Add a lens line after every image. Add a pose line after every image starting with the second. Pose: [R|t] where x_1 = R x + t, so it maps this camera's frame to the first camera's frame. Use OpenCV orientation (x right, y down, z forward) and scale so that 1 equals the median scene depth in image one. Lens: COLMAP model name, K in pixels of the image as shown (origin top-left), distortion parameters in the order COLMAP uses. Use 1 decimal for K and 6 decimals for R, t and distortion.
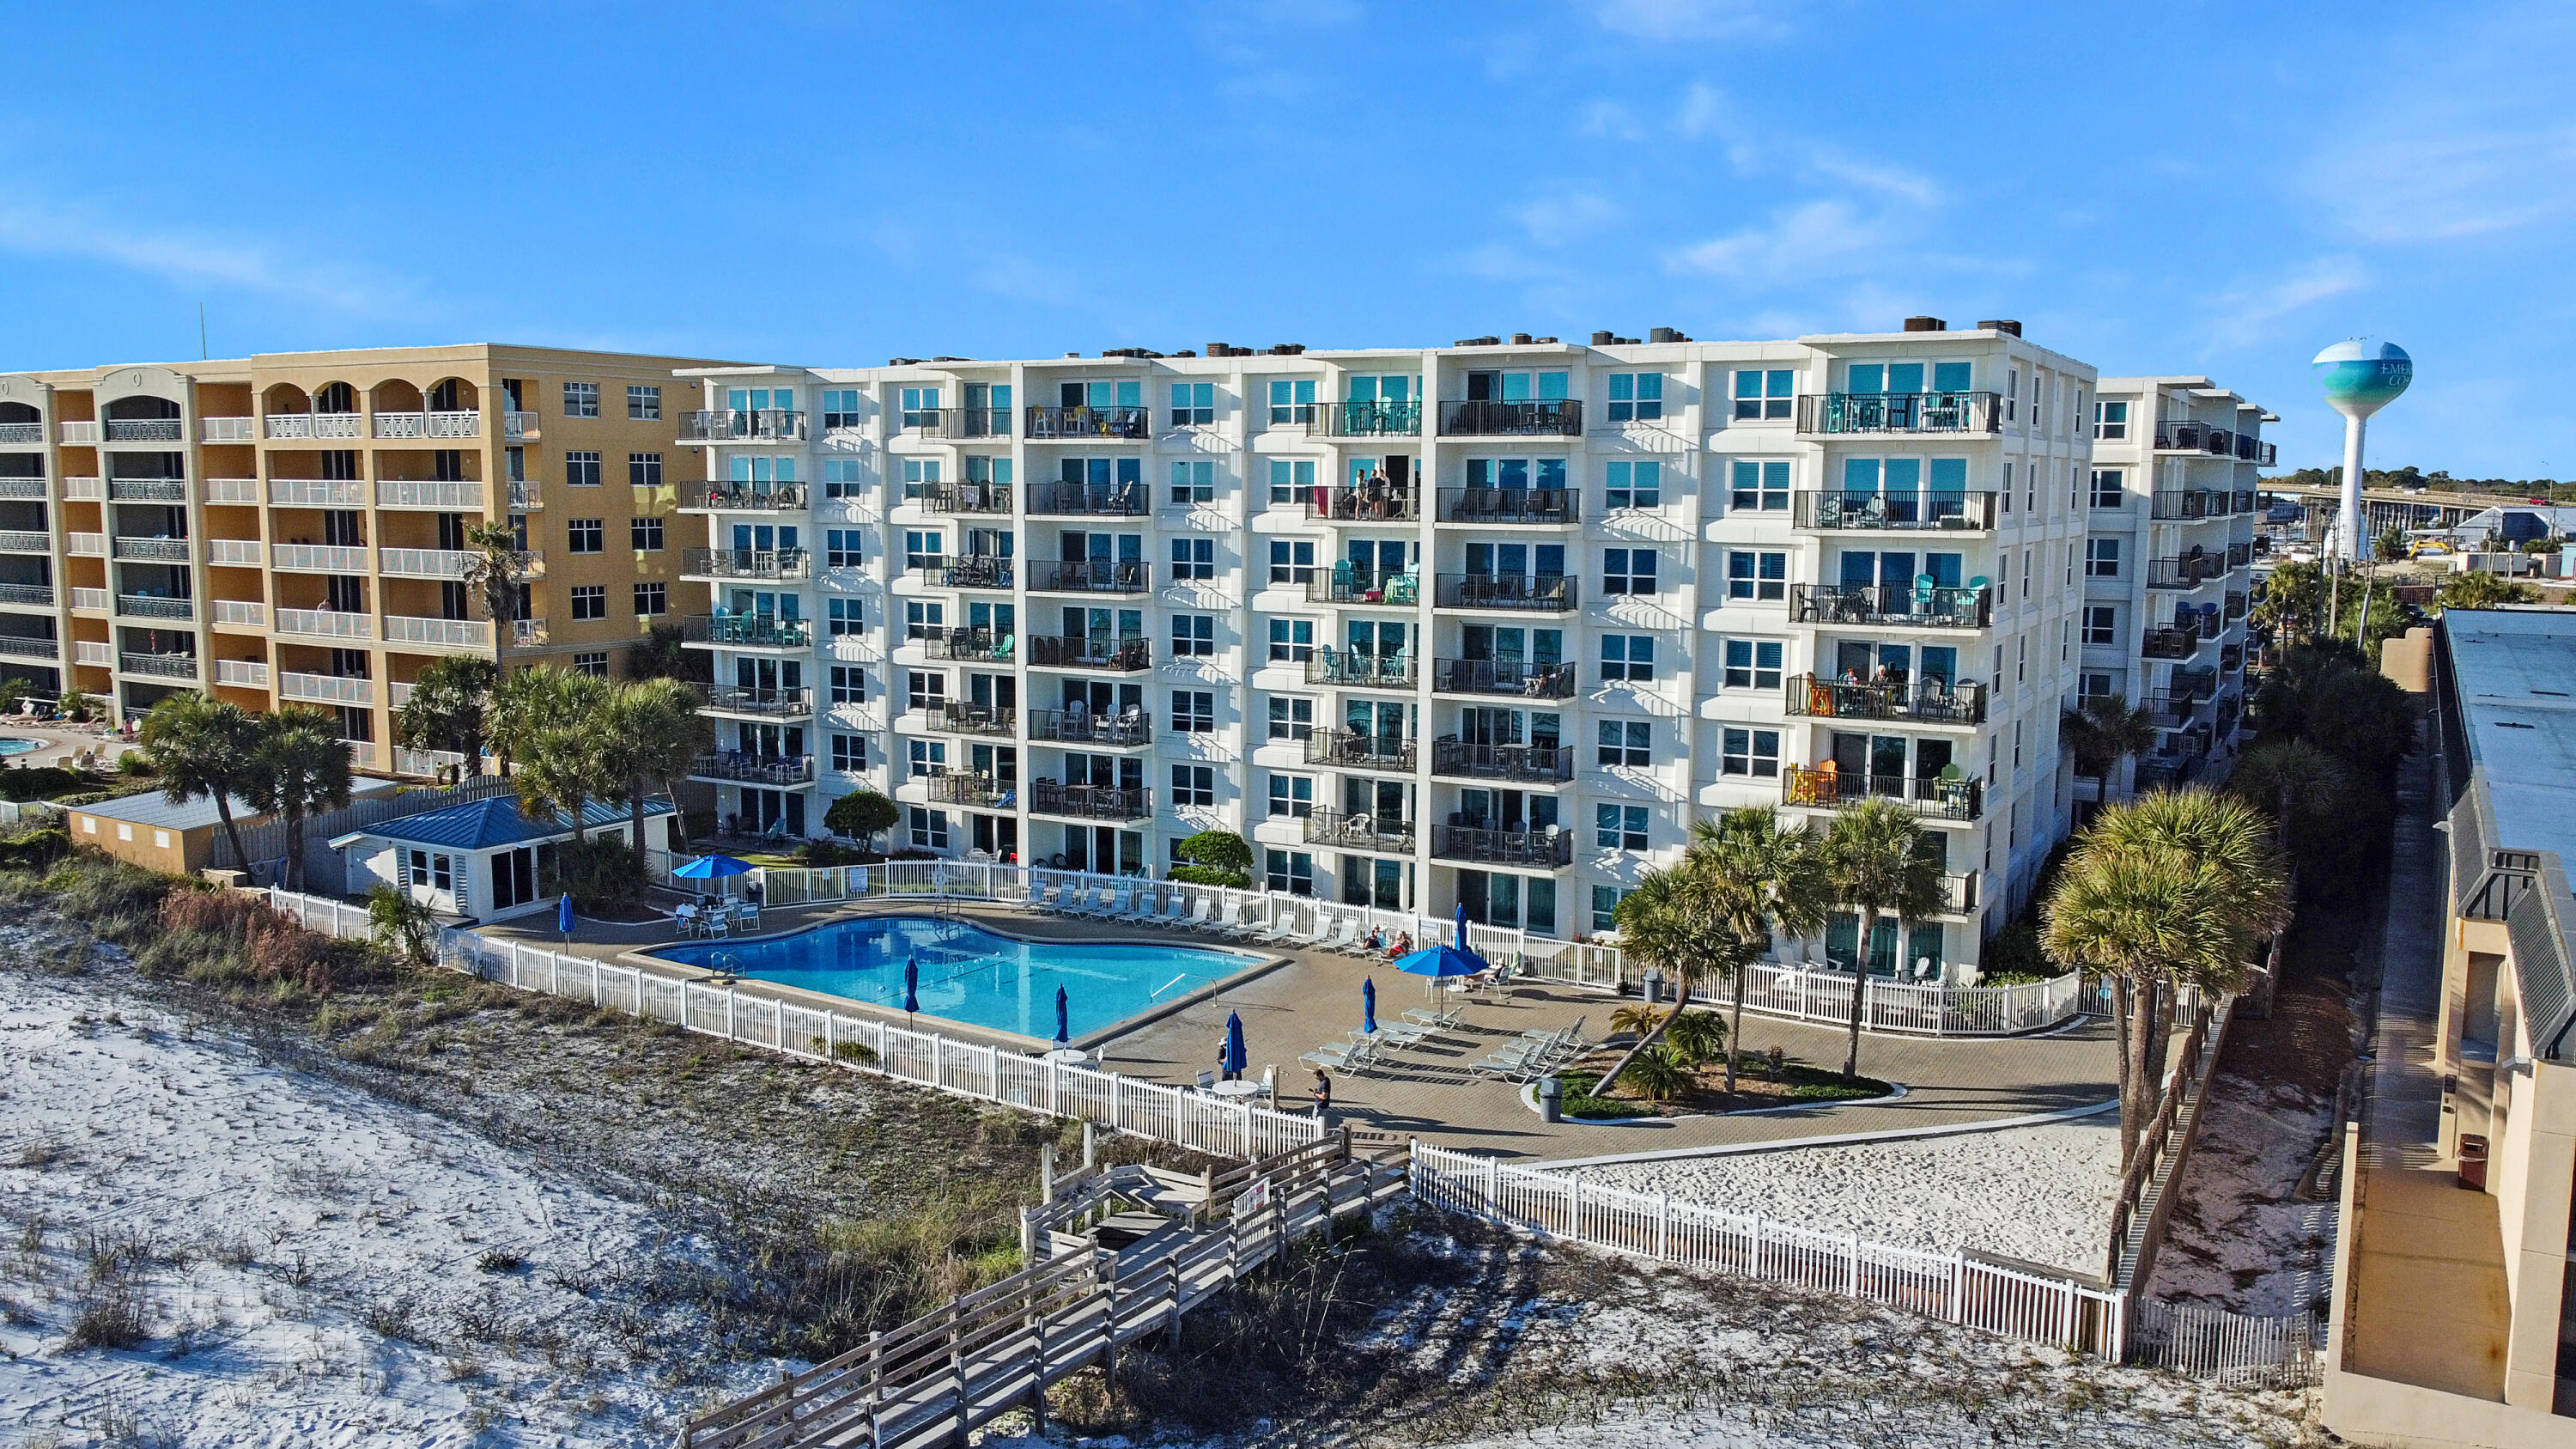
lens RADIAL K [[1975.3, 0, 1293.8], [0, 1975.3, 736.7], [0, 0, 1]] dist [0.006986, 0.000611]
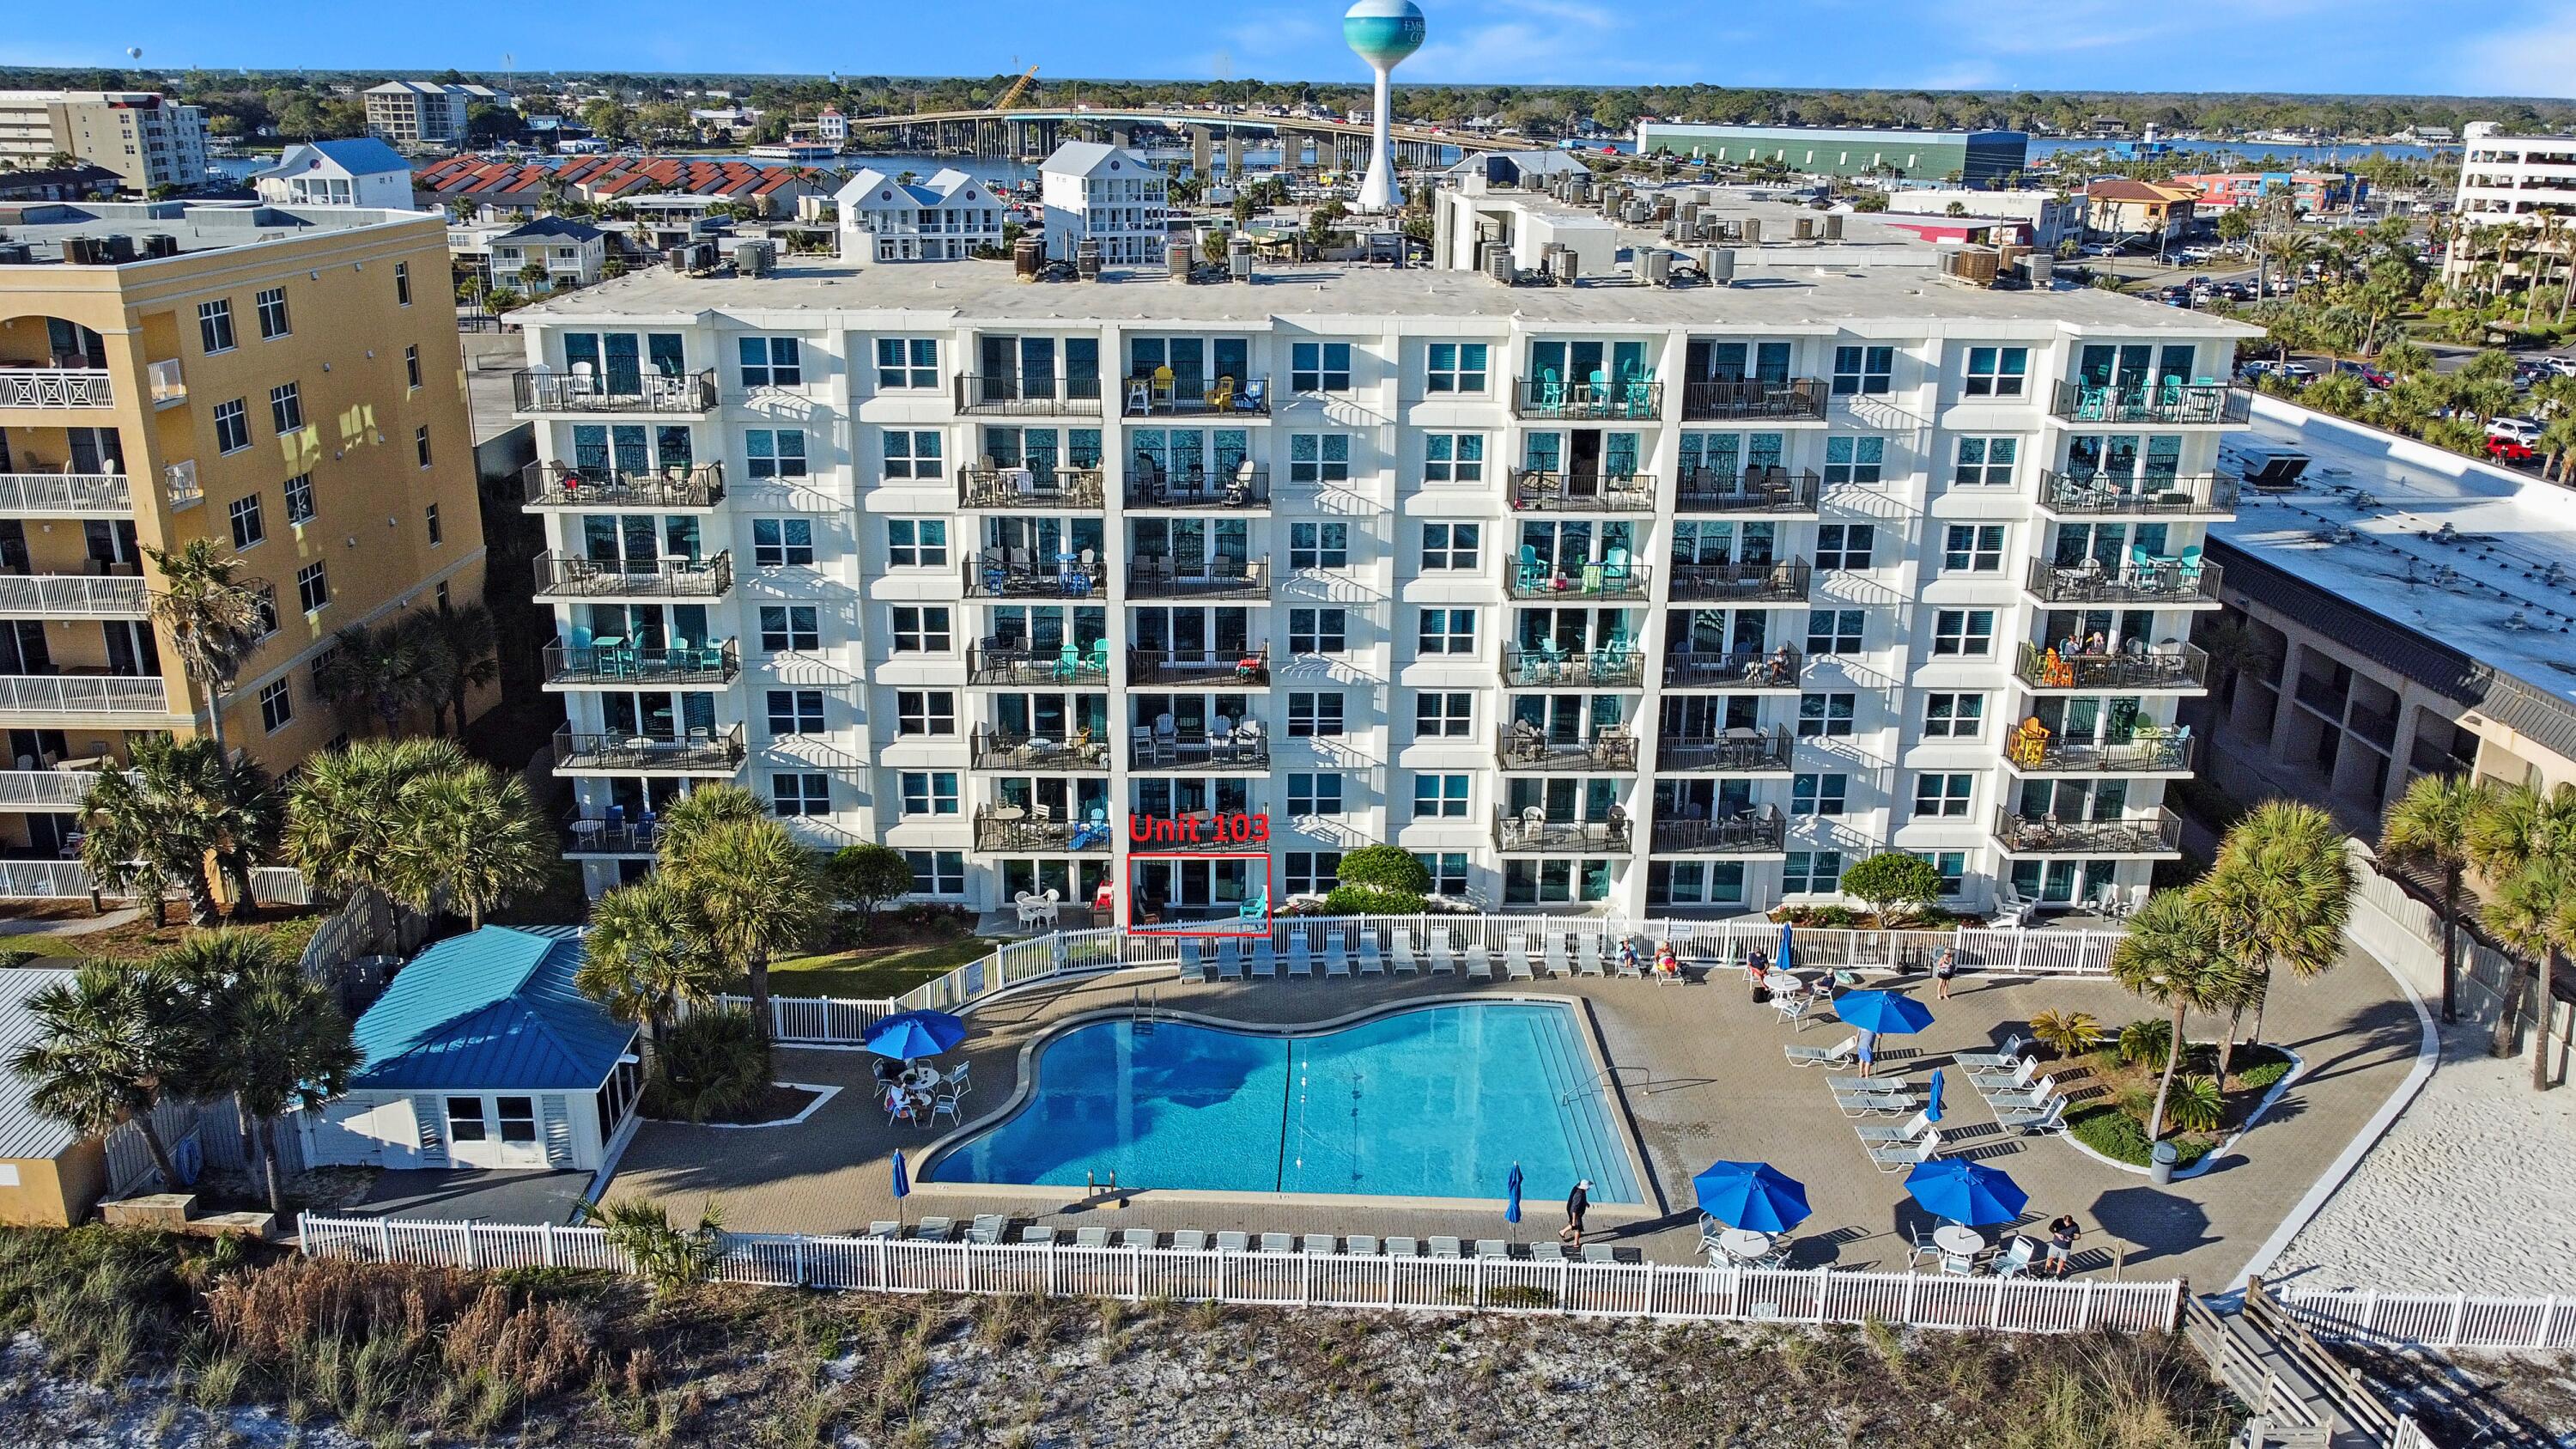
lens RADIAL K [[1975.3, 0, 1293.8], [0, 1975.3, 736.7], [0, 0, 1]] dist [0.006986, 0.000611]
pose [[0.852808, -0.161952, 0.496478, -0.520389], [0.060595, 0.974963, 0.213950, -0.200548], [-0.518697, -0.152375, 0.841270, 0.274633]]
